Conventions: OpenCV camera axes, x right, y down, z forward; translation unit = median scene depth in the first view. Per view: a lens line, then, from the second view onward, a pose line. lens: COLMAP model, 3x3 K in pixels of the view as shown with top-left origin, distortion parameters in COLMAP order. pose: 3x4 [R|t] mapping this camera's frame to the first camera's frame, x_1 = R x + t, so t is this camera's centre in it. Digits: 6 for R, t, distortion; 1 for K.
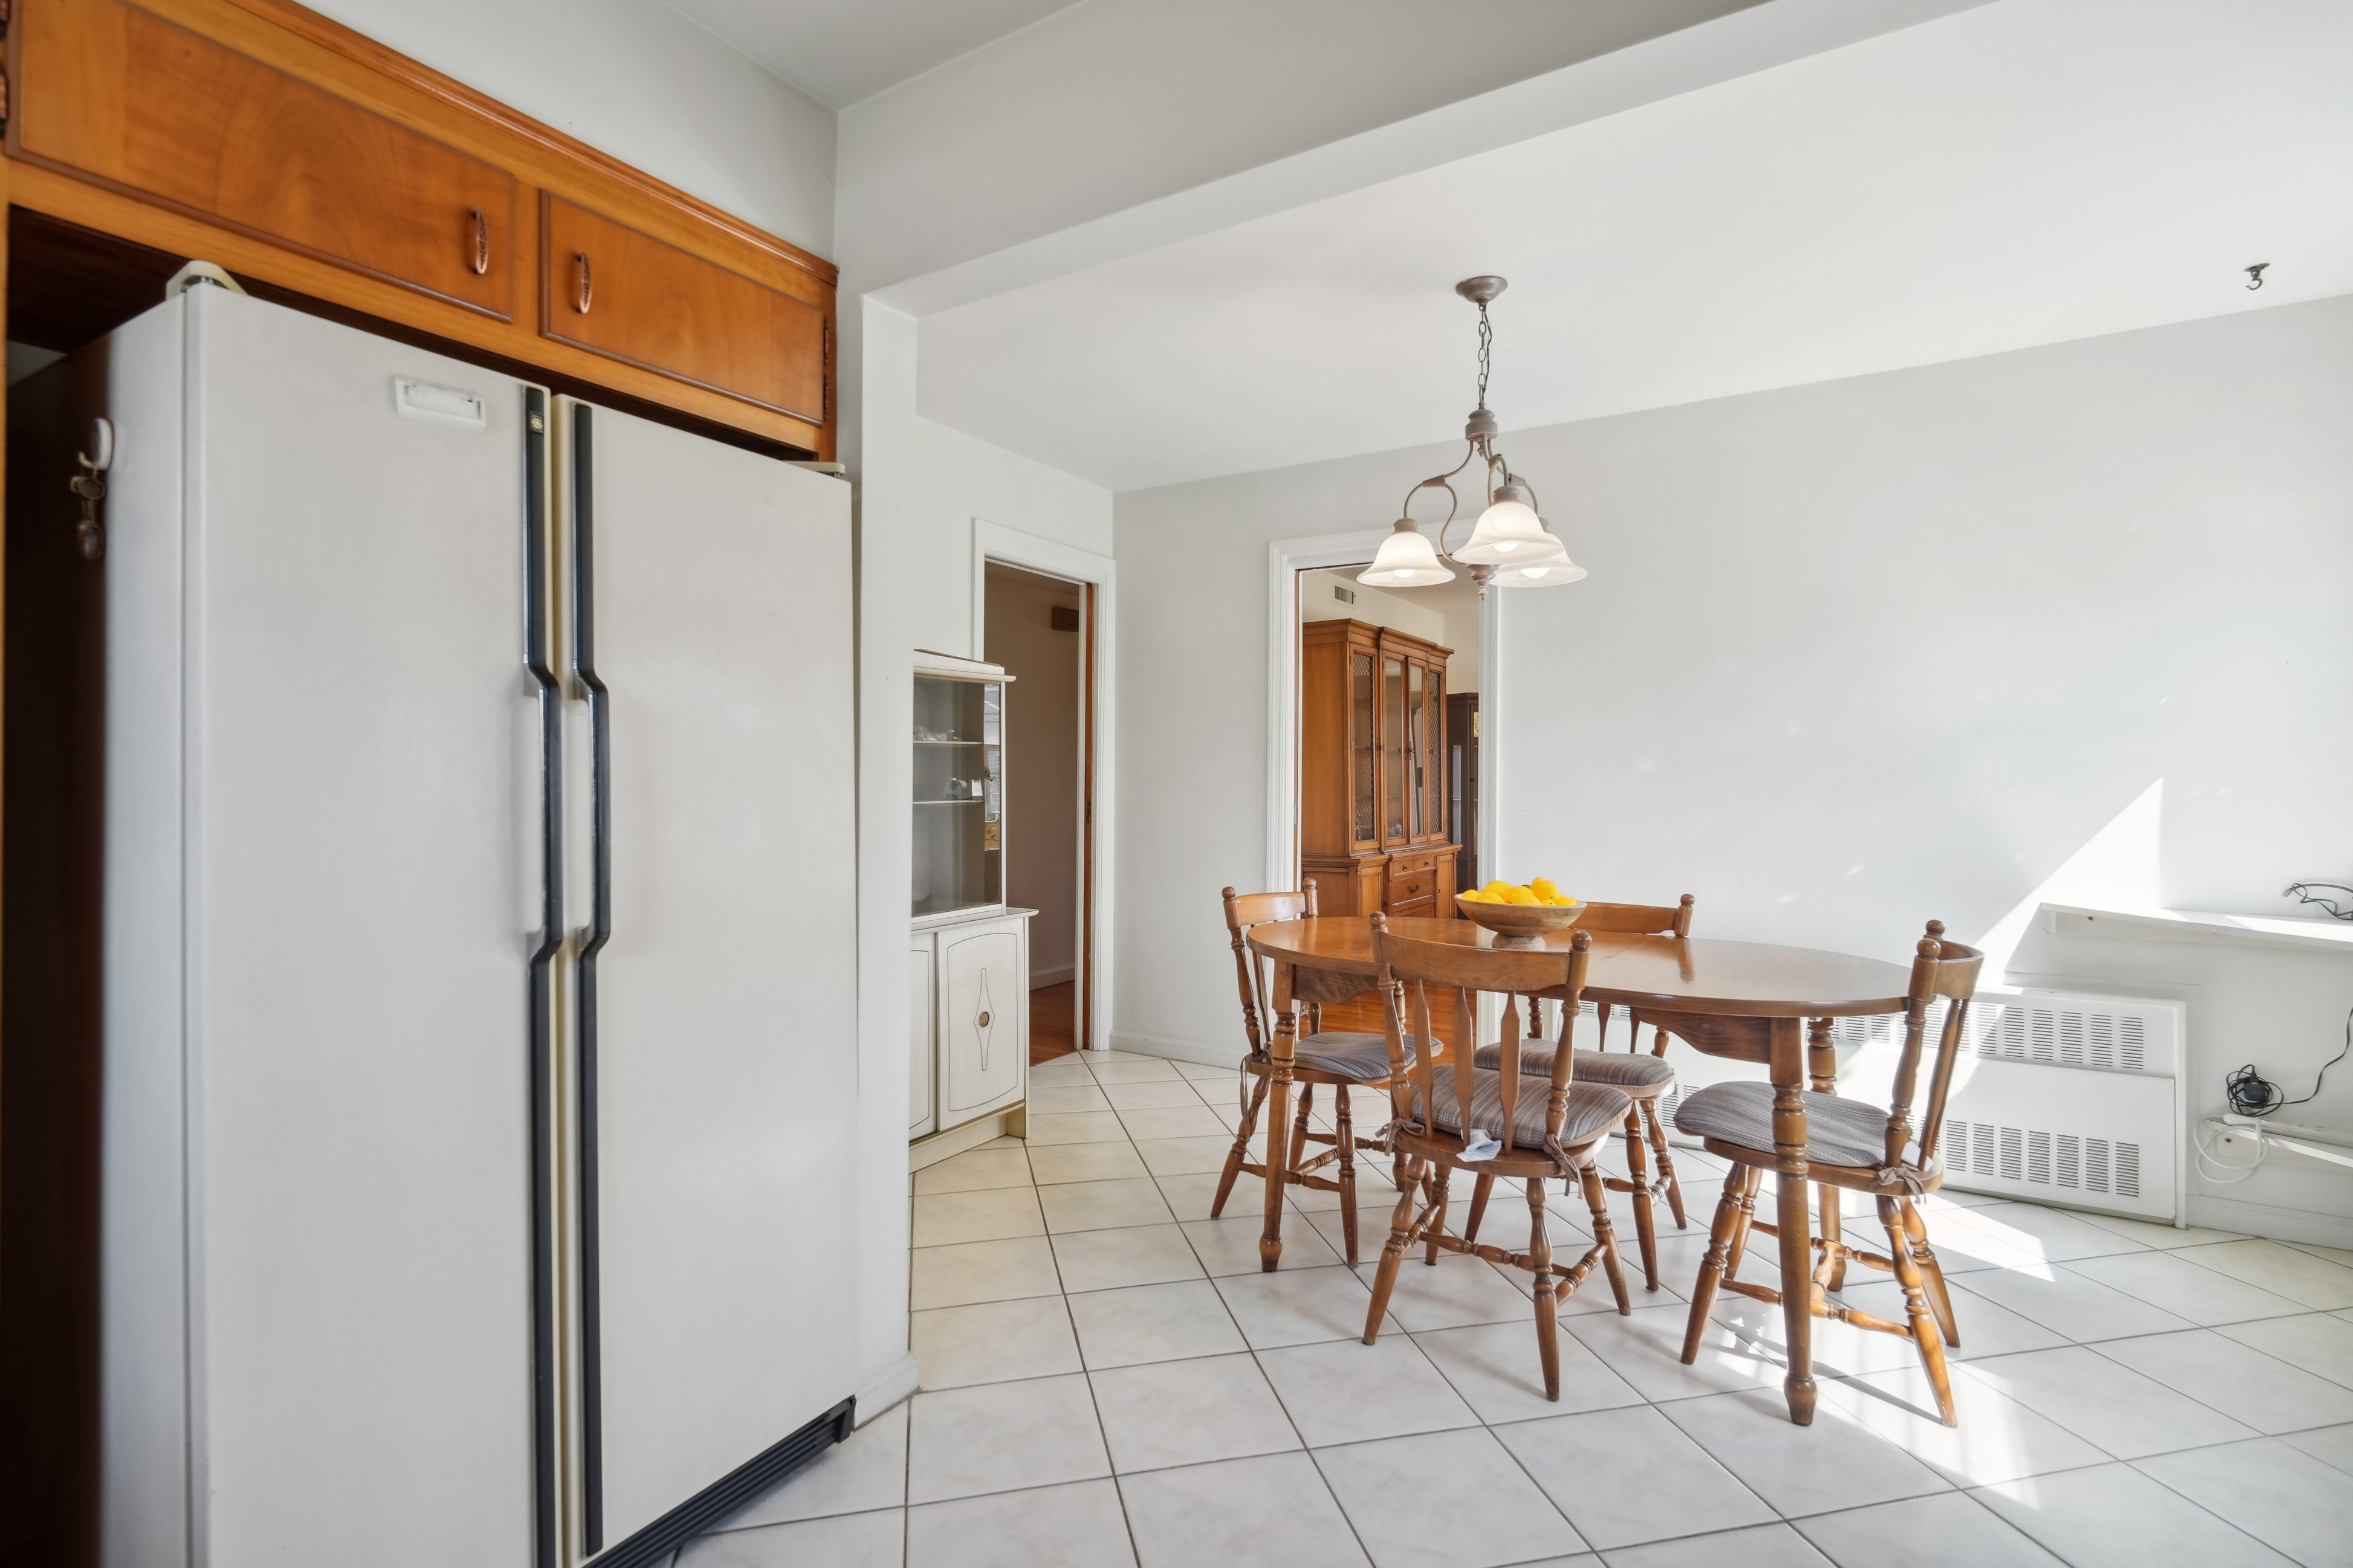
lens RADIAL K [[1104.9, 0, 1182.0], [0, 1104.9, 774.0], [0, 0, 1]] dist [-0.001062, -0.001657]
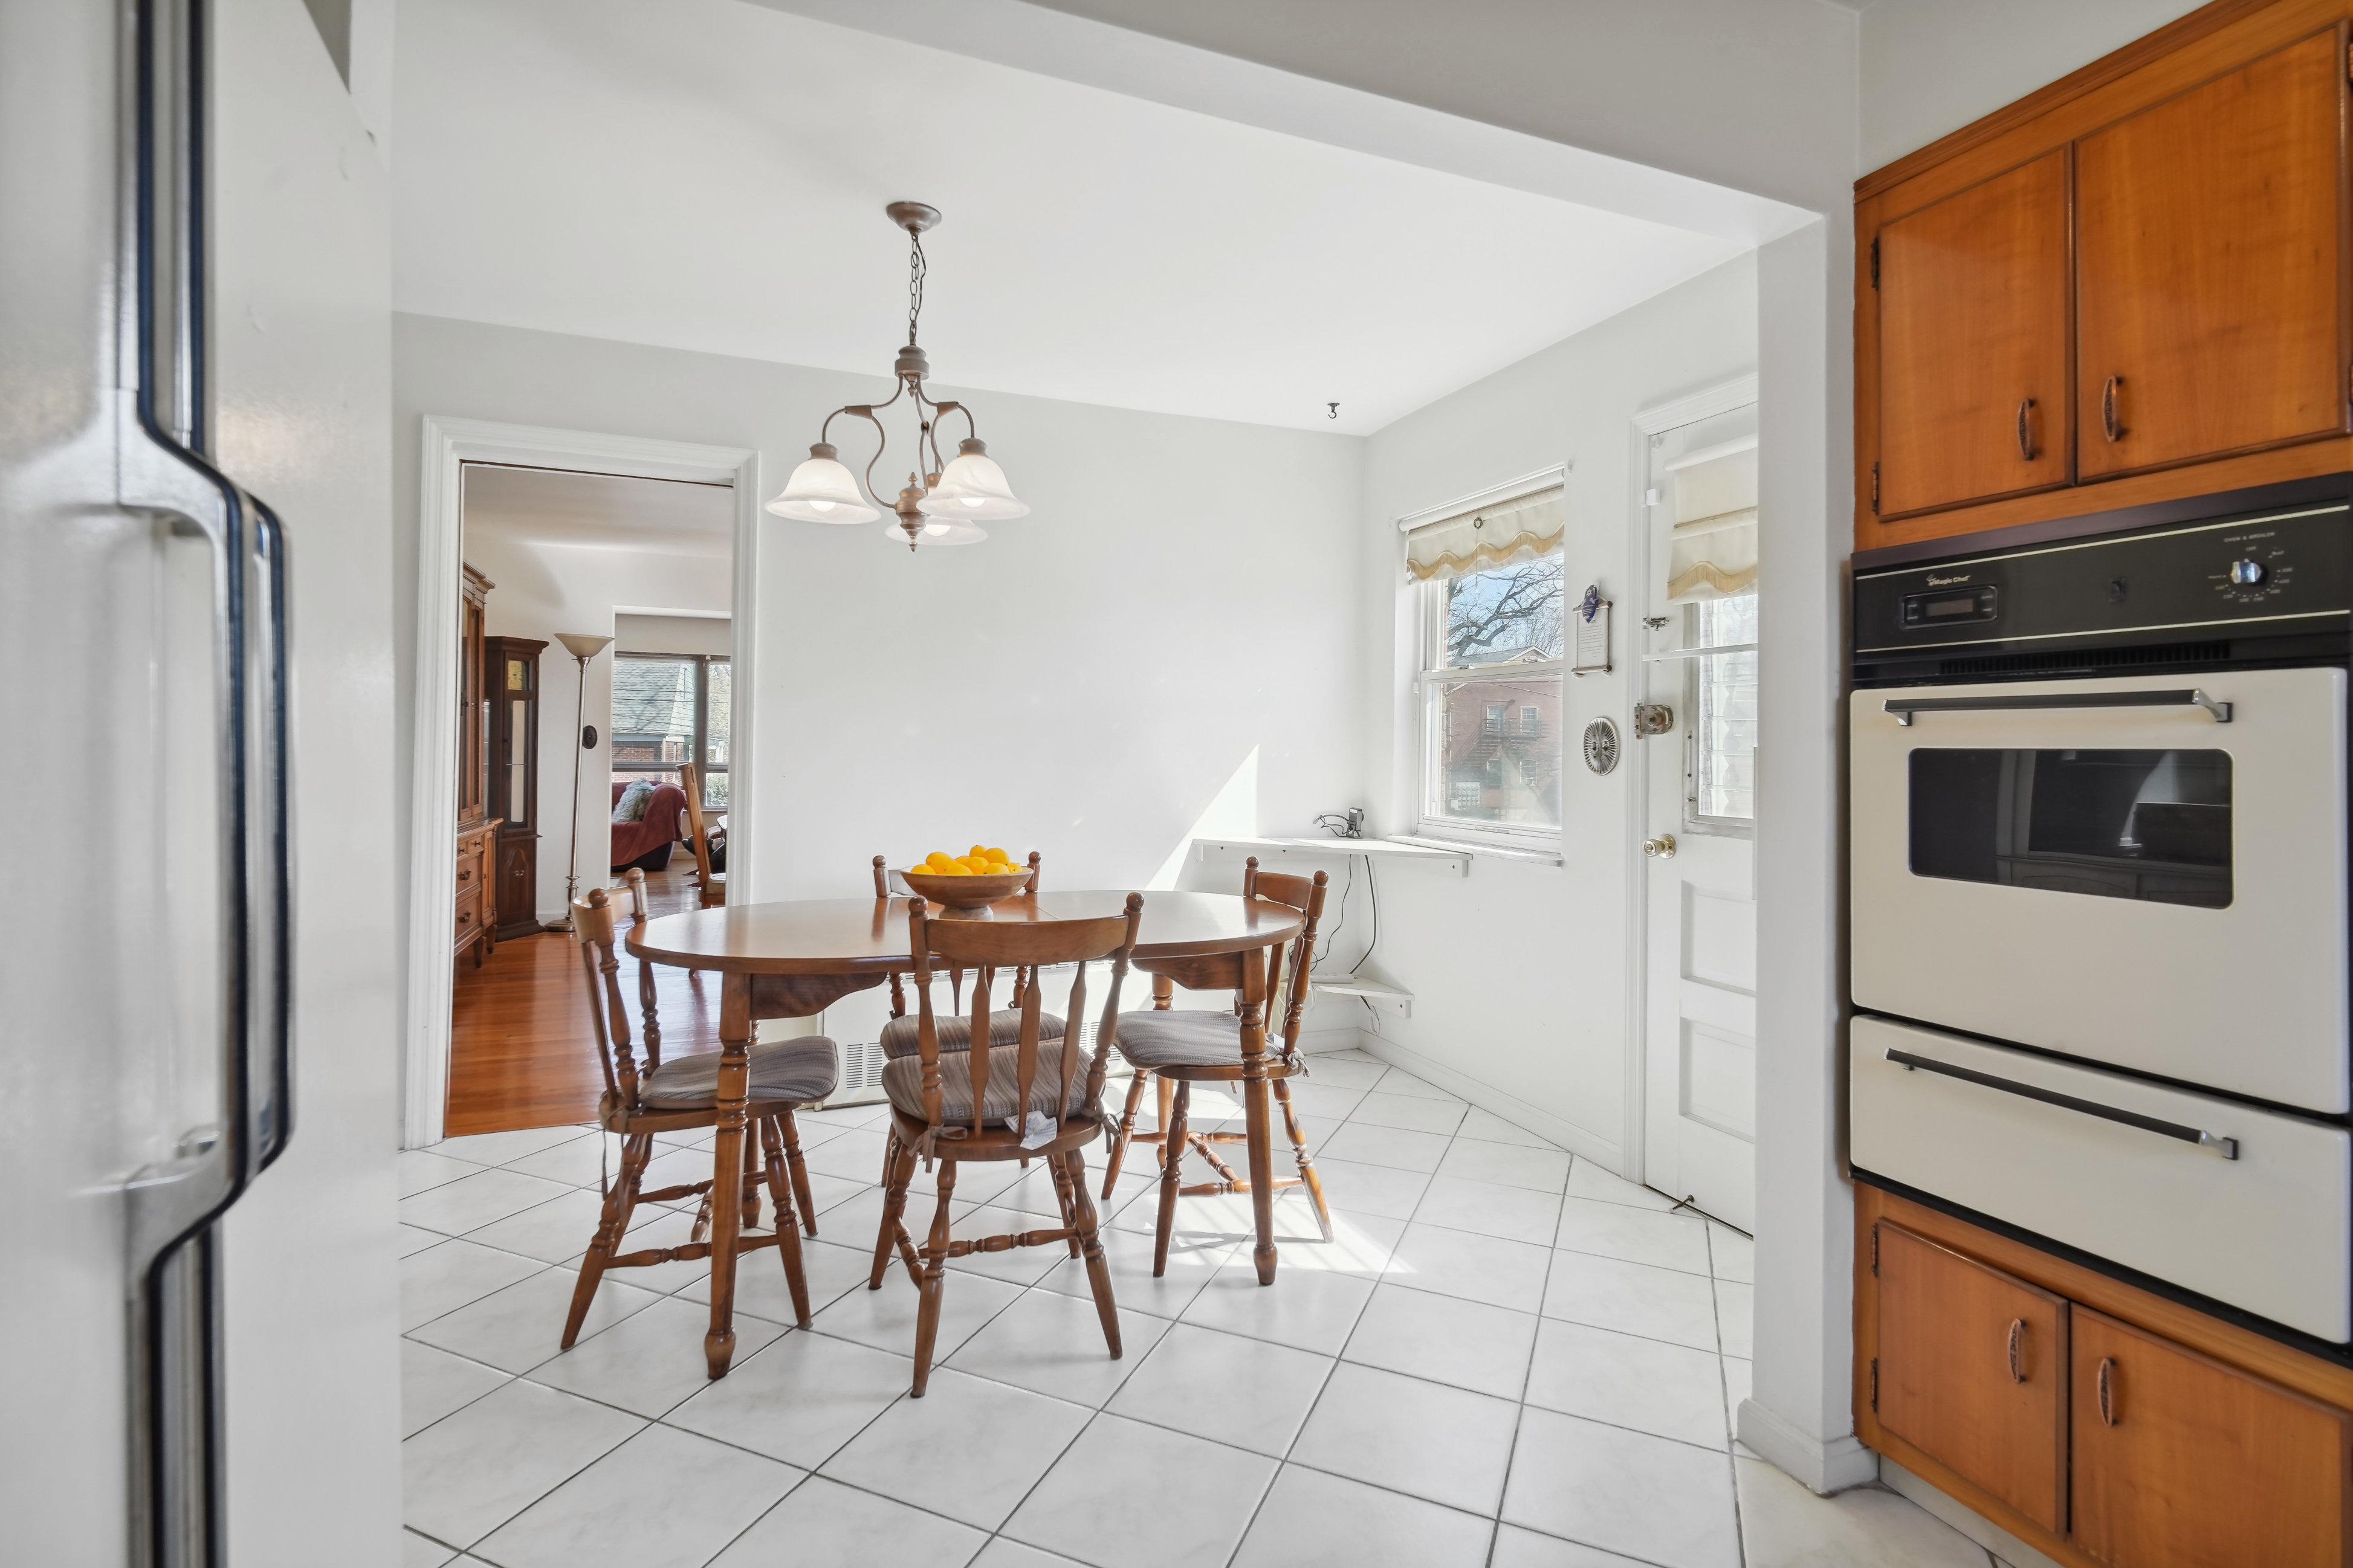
lens RADIAL K [[1106.8, 0, 1177.3], [0, 1106.8, 735.1], [0, 0, 1]] dist [0.000937, -0.000840]
pose [[0.594673, 0.010086, 0.803905, -0.342278], [-0.011254, 0.999928, -0.004220, -0.001658], [-0.803889, -0.006537, 0.594743, 0.266436]]
